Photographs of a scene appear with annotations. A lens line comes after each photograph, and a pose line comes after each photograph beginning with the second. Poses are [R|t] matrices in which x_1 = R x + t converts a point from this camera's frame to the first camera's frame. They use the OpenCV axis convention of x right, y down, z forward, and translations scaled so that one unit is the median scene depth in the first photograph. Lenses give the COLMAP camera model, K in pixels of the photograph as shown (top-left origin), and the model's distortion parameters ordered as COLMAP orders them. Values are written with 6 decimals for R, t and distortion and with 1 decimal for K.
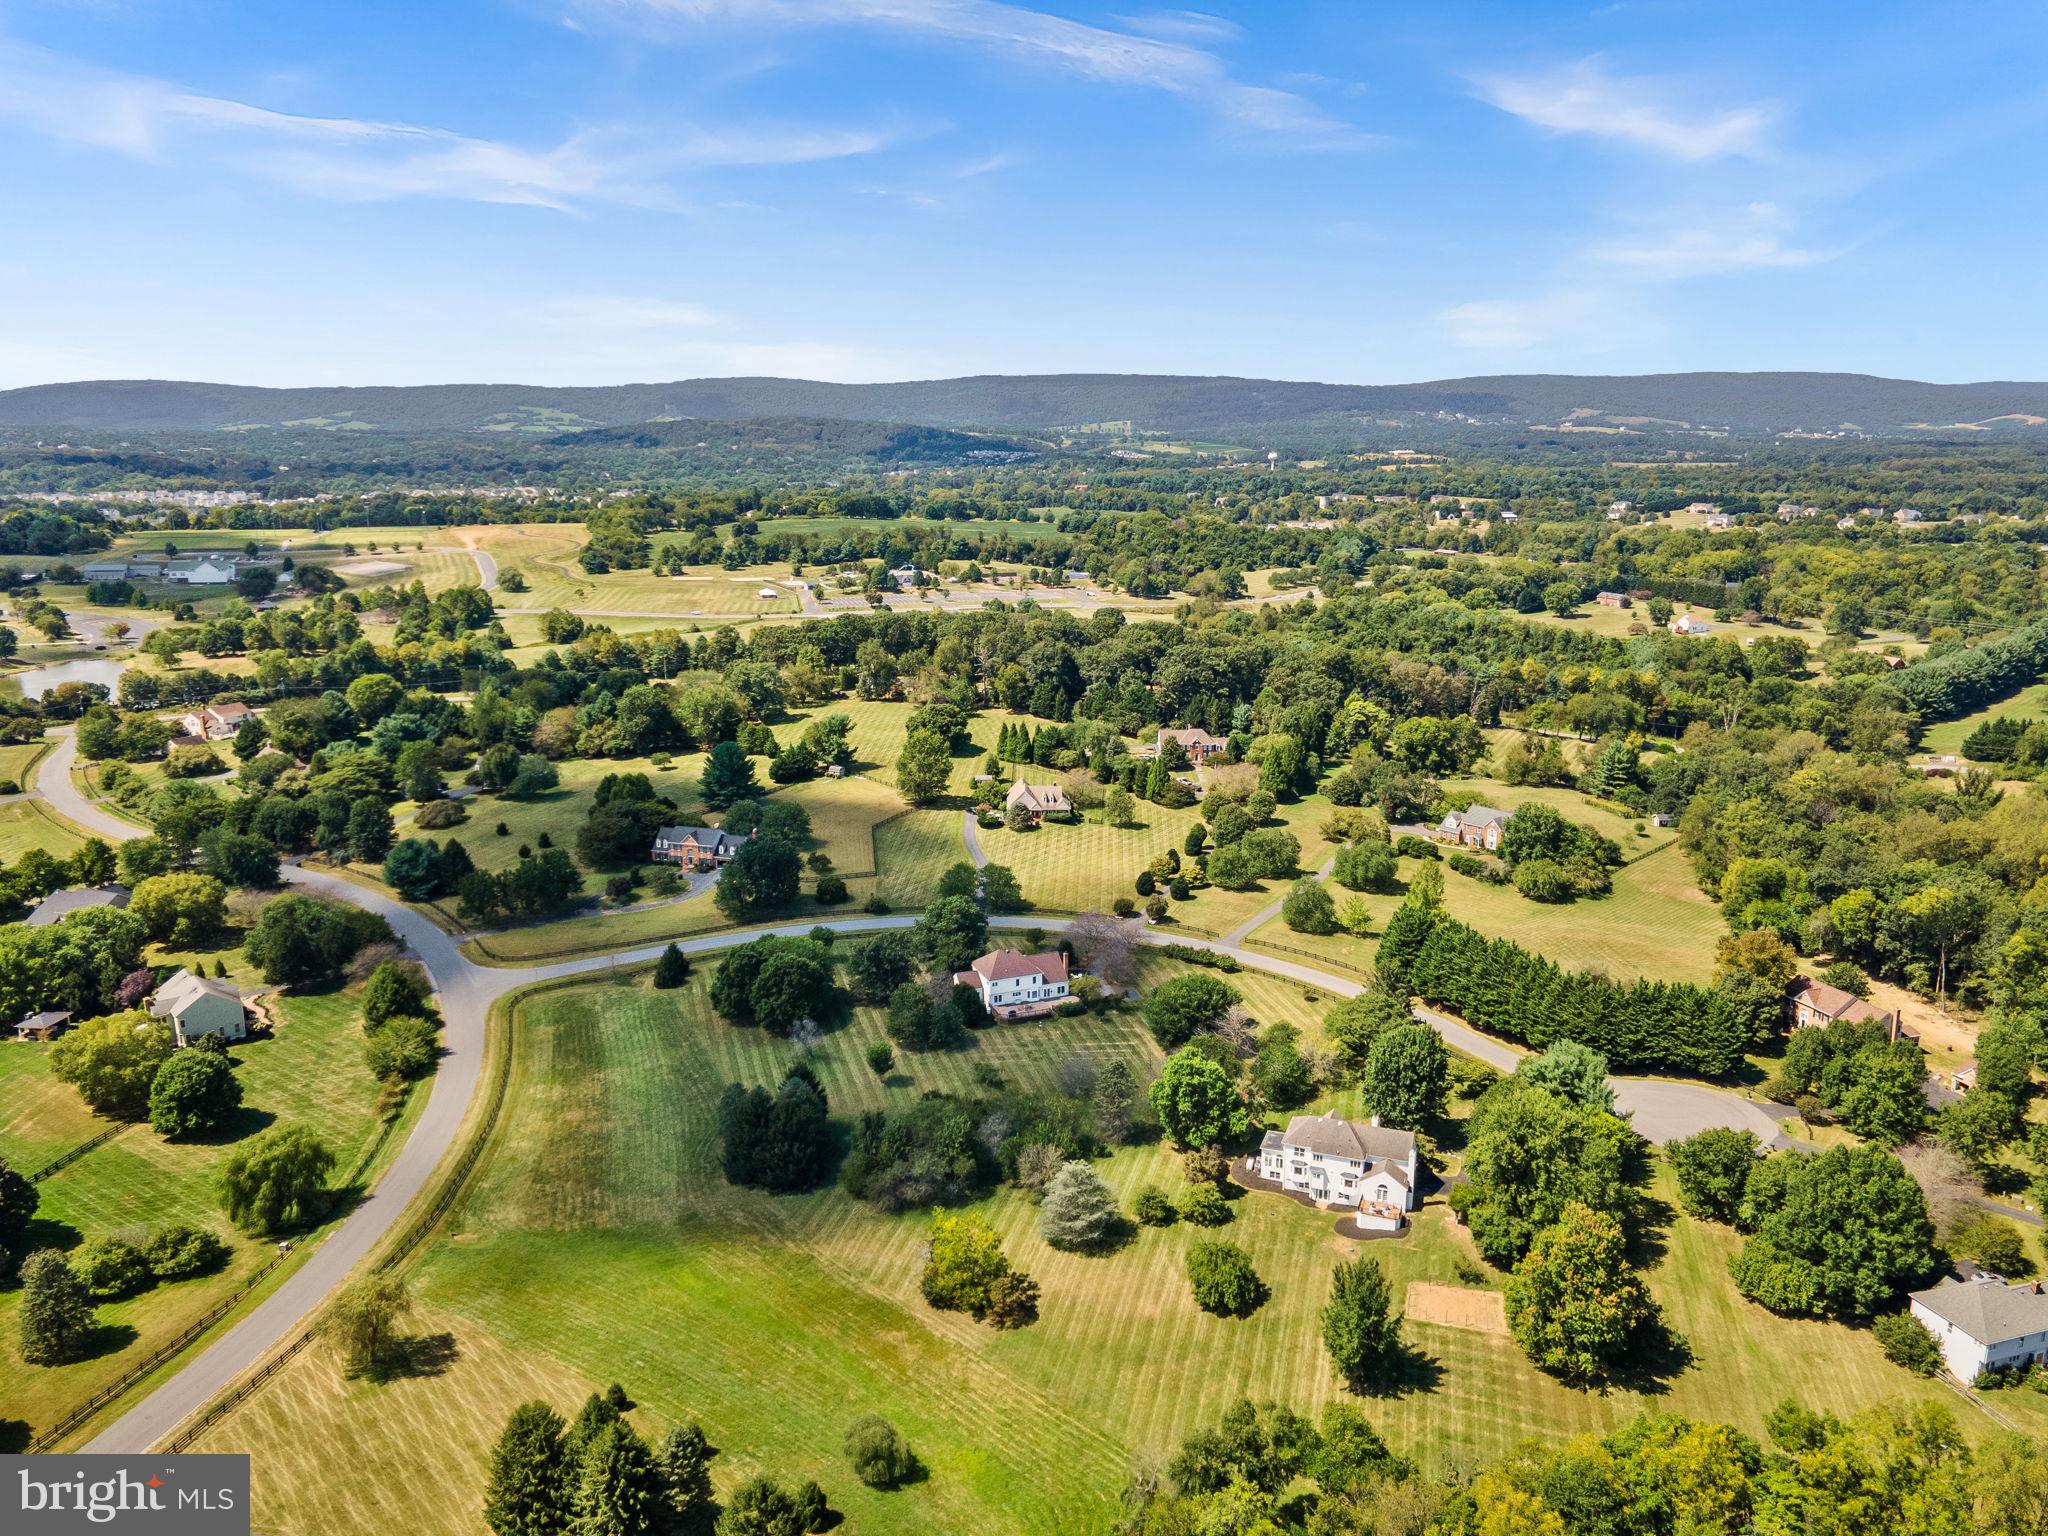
lens RADIAL K [[1485.0, 0, 1035.0], [0, 1485.0, 783.4], [0, 0, 1]] dist [0.039935, 0.026643]
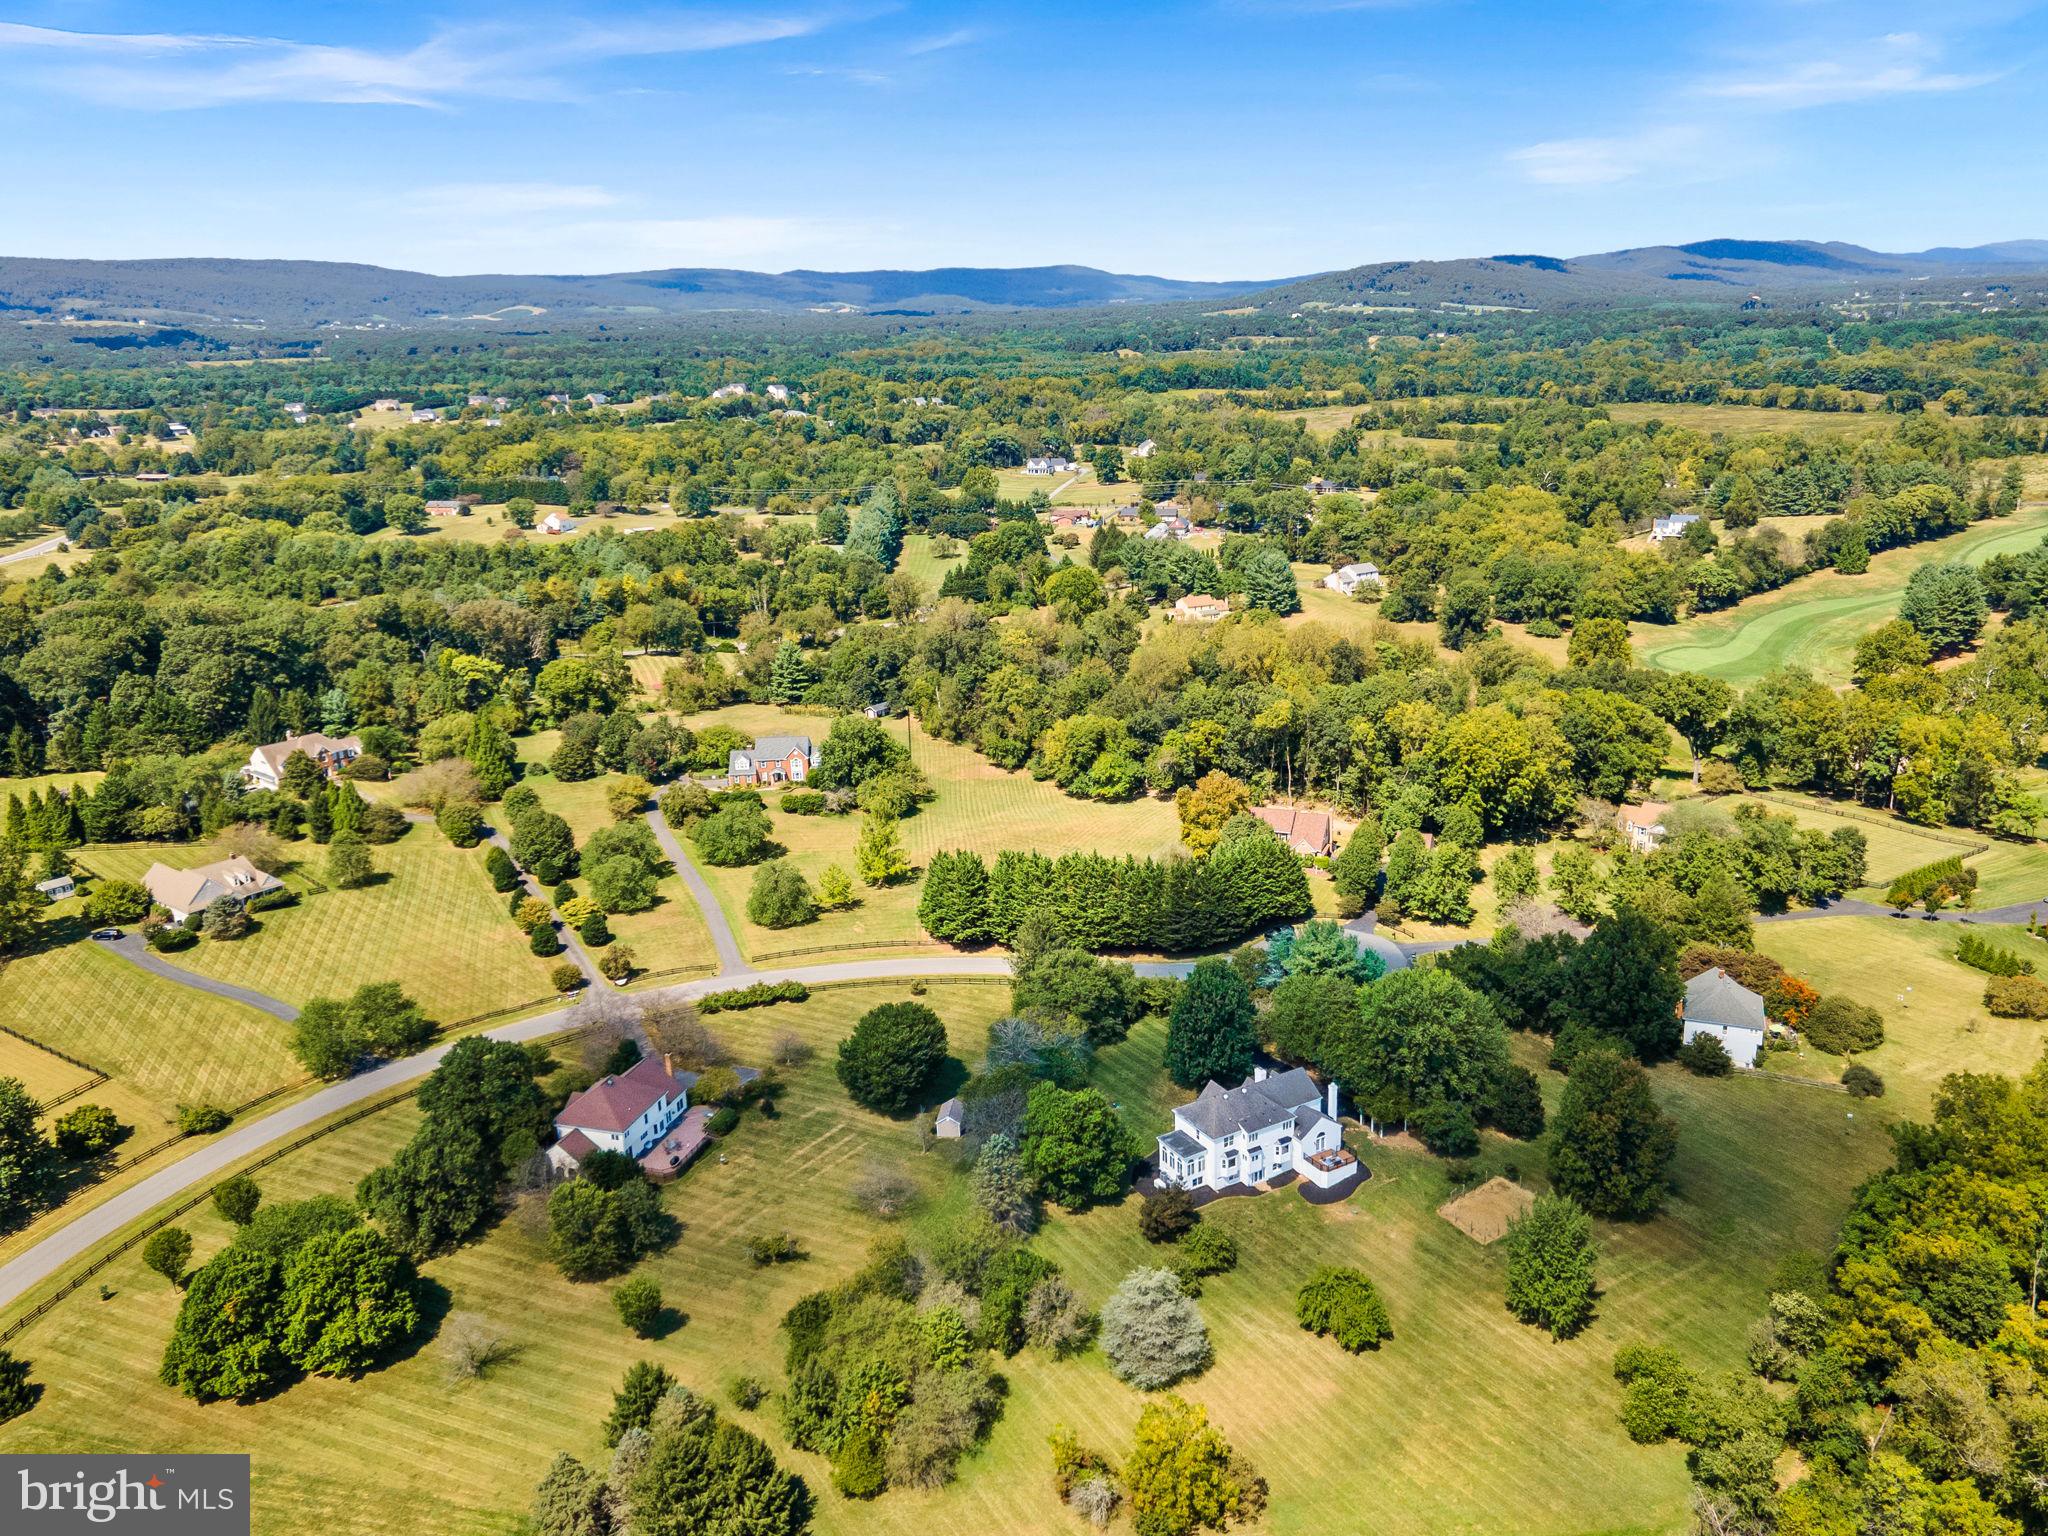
lens RADIAL K [[1573.3, 0, 1040.2], [0, 1573.3, 757.0], [0, 0, 1]] dist [0.035041, 0.032536]
pose [[0.628793, -0.240024, 0.739600, -0.321282], [0.214359, 0.967816, 0.131844, -0.068427], [-0.747442, 0.075637, 0.660007, 0.297685]]
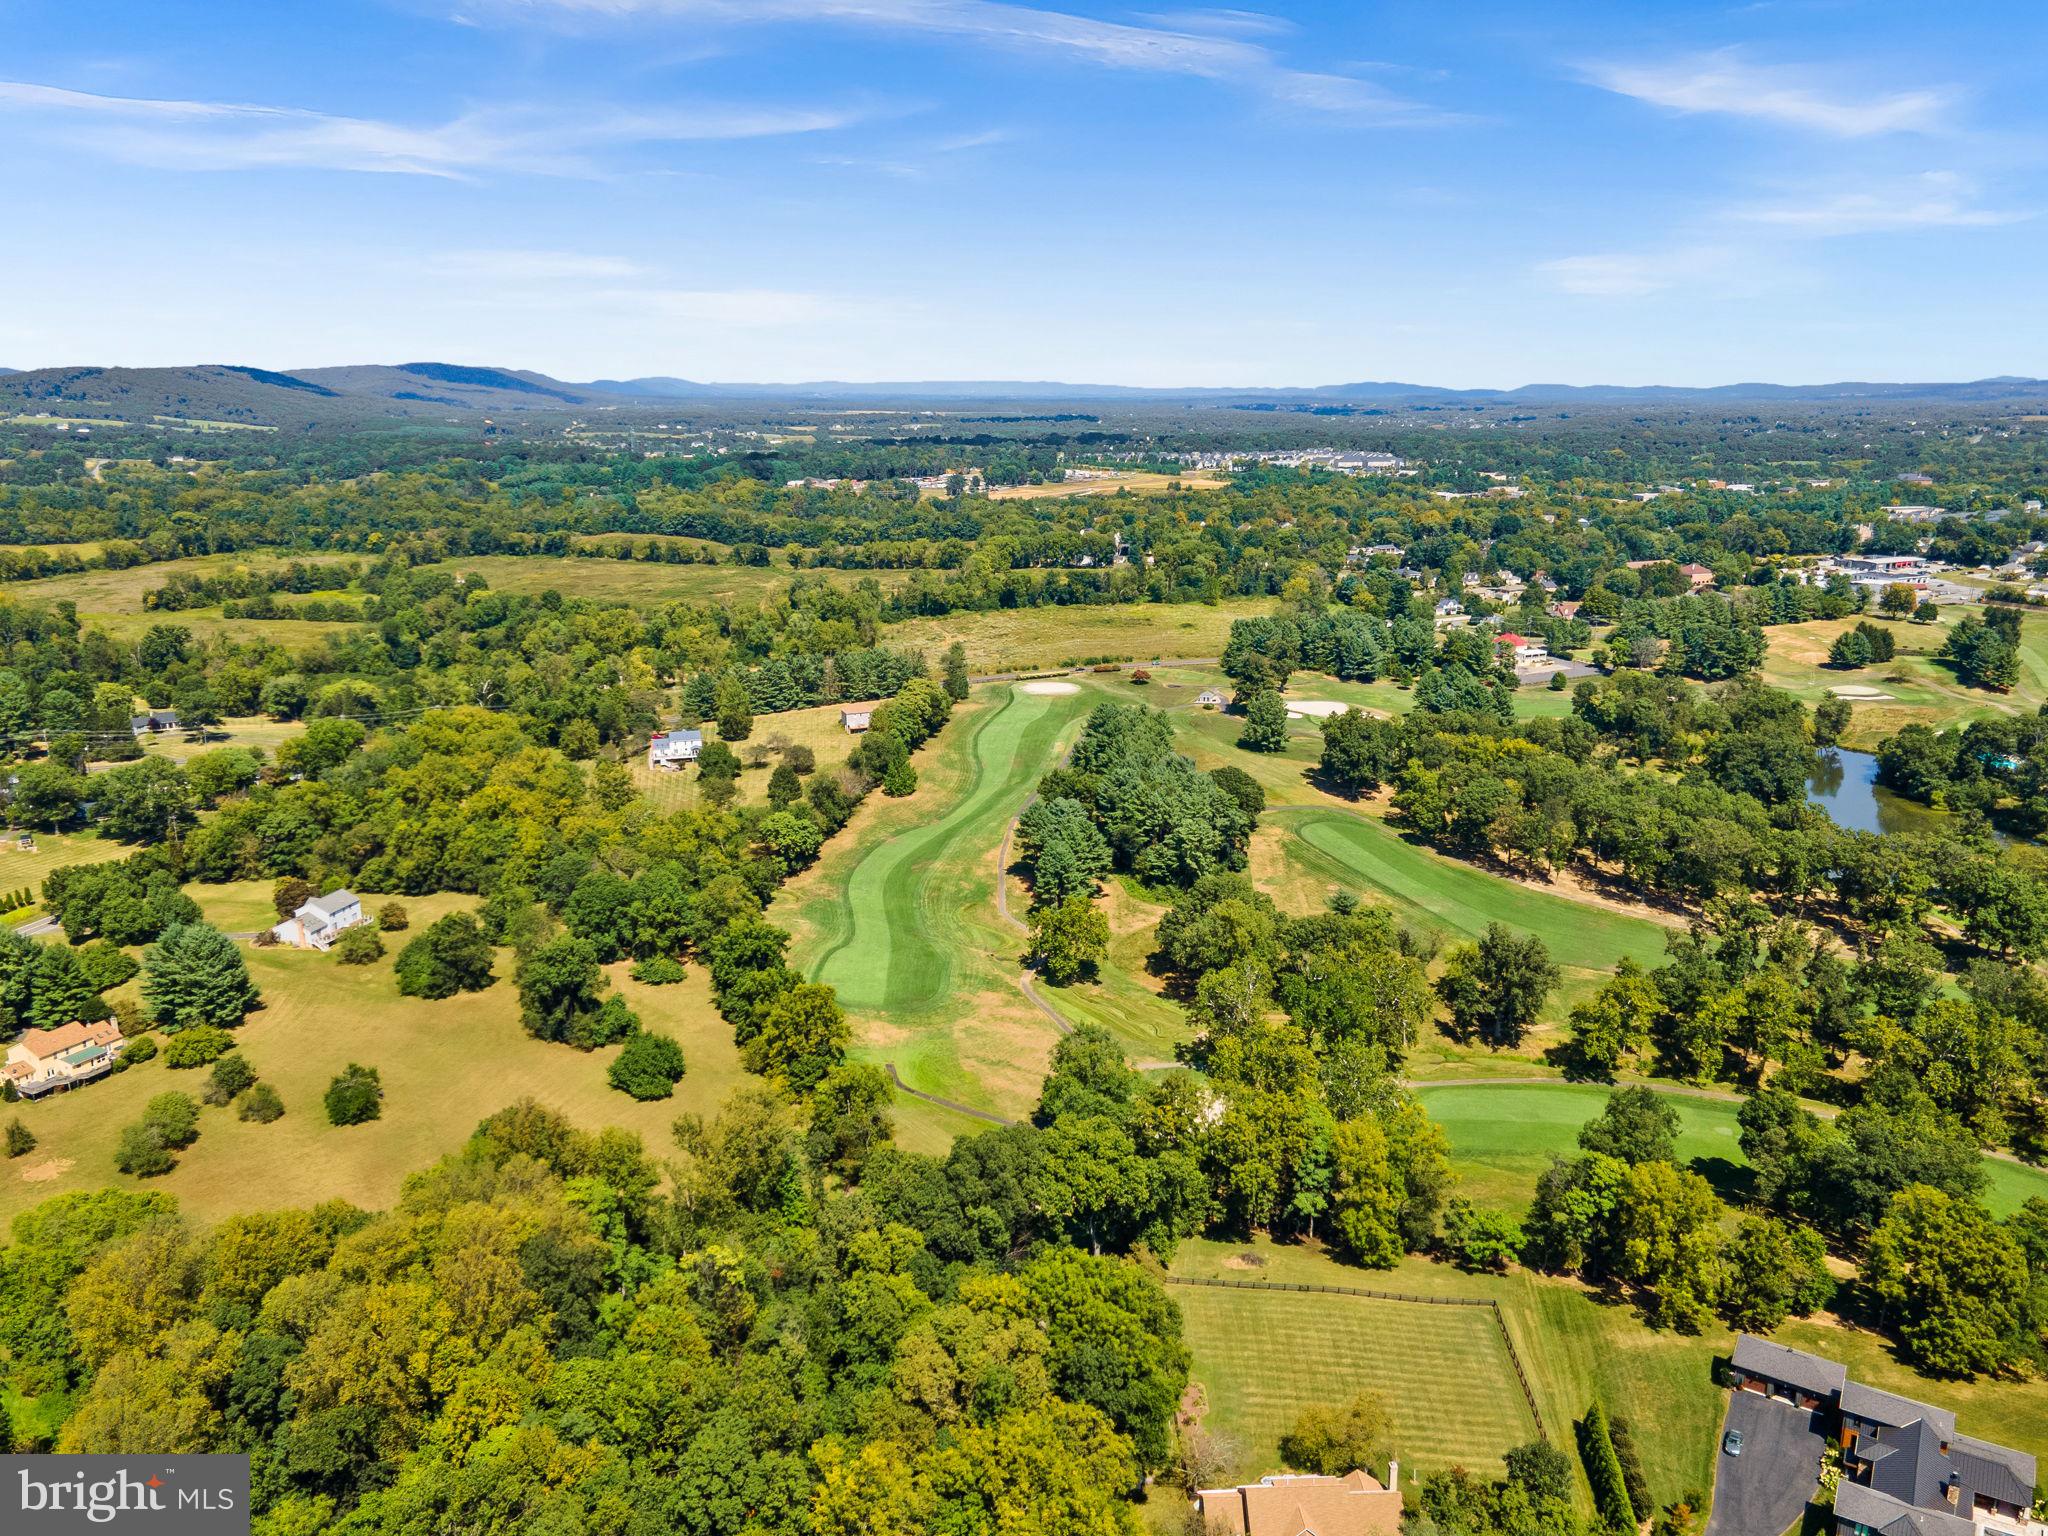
lens RADIAL K [[1485.0, 0, 1020.2], [0, 1485.0, 767.1], [0, 0, 1]] dist [0.039935, 0.026643]
pose [[-0.081194, -0.249964, 0.964845, 0.156068], [0.235492, 0.935822, 0.262262, -0.215766], [-0.968479, 0.248507, -0.017119, 0.661771]]
